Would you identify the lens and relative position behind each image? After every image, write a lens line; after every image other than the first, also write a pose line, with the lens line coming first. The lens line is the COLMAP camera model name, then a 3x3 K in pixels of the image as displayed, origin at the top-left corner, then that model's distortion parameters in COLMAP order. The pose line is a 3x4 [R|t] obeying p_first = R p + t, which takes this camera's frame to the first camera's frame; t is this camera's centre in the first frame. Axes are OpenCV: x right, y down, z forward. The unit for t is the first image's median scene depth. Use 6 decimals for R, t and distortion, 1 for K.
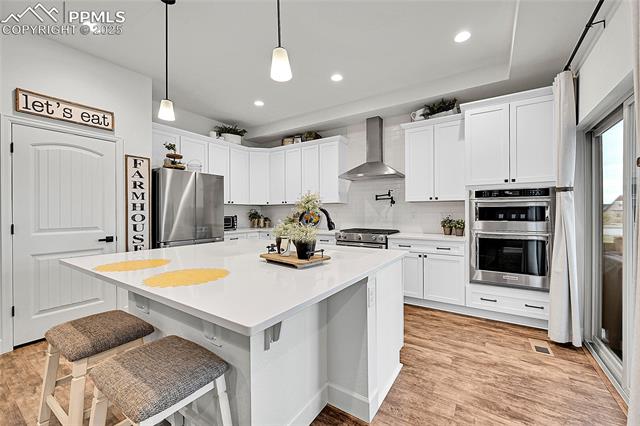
lens RADIAL K [[254.0, 0, 323.6], [0, 254.0, 210.8], [0, 0, 1]] dist [0.001678, -0.001455]
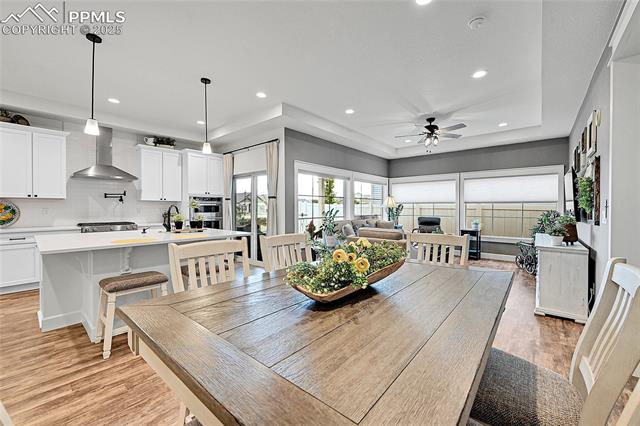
lens RADIAL K [[254.0, 0, 319.4], [0, 254.0, 209.2], [0, 0, 1]] dist [0.001678, -0.001455]
pose [[0.141231, -0.002913, 0.989972, -0.983388], [-0.005707, 0.999977, 0.003757, 0.001032], [-0.989960, -0.006180, 0.141212, -0.177864]]
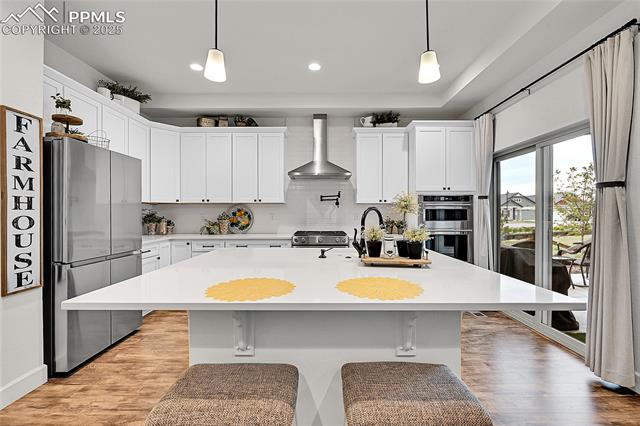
lens RADIAL K [[286.2, 0, 321.3], [0, 286.2, 212.7], [0, 0, 1]] dist [0.005092, -0.000240]
pose [[0.842016, 0.003355, 0.539442, -0.452795], [-0.004445, 0.999990, 0.000718, 0.002228], [-0.539434, -0.003003, 0.842022, 0.105754]]
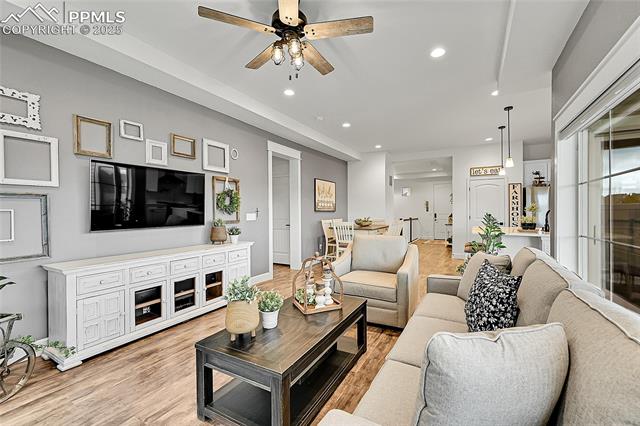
lens RADIAL K [[286.2, 0, 316.5], [0, 286.2, 214.4], [0, 0, 1]] dist [0.005092, -0.000240]
pose [[0.067214, 0.005716, -0.997722, 1.232140], [0.008297, 0.999946, 0.006288, 0.002103], [0.997704, -0.008701, 0.067163, -0.618354]]
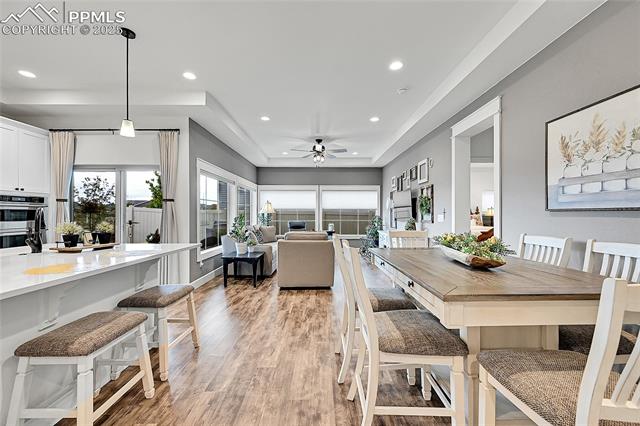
lens RADIAL K [[254.0, 0, 316.9], [0, 254.0, 214.7], [0, 0, 1]] dist [0.001678, -0.001455]
pose [[-0.536416, -0.000616, 0.843954, -0.930663], [-0.002652, 0.999996, -0.000956, 0.005154], [-0.843950, -0.002751, -0.536415, 0.339449]]
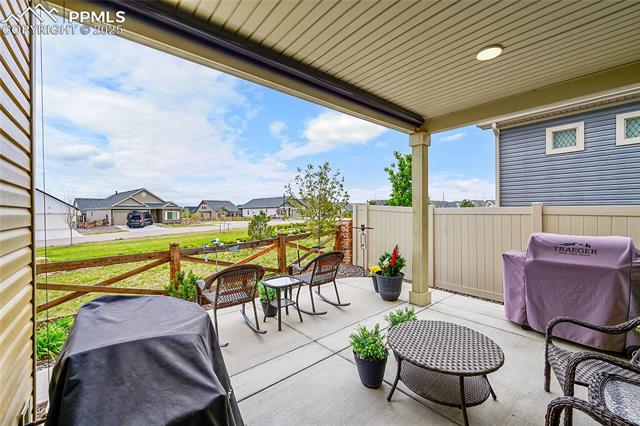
lens RADIAL K [[262.2, 0, 322.5], [0, 262.2, 211.6], [0, 0, 1]] dist [-0.002347, -0.000169]
pose [[0.282131, 0.003561, 0.959369, 0.575288], [-0.004245, 0.999988, -0.002463, -0.020835], [-0.959366, -0.003377, 0.282143, 0.310023]]
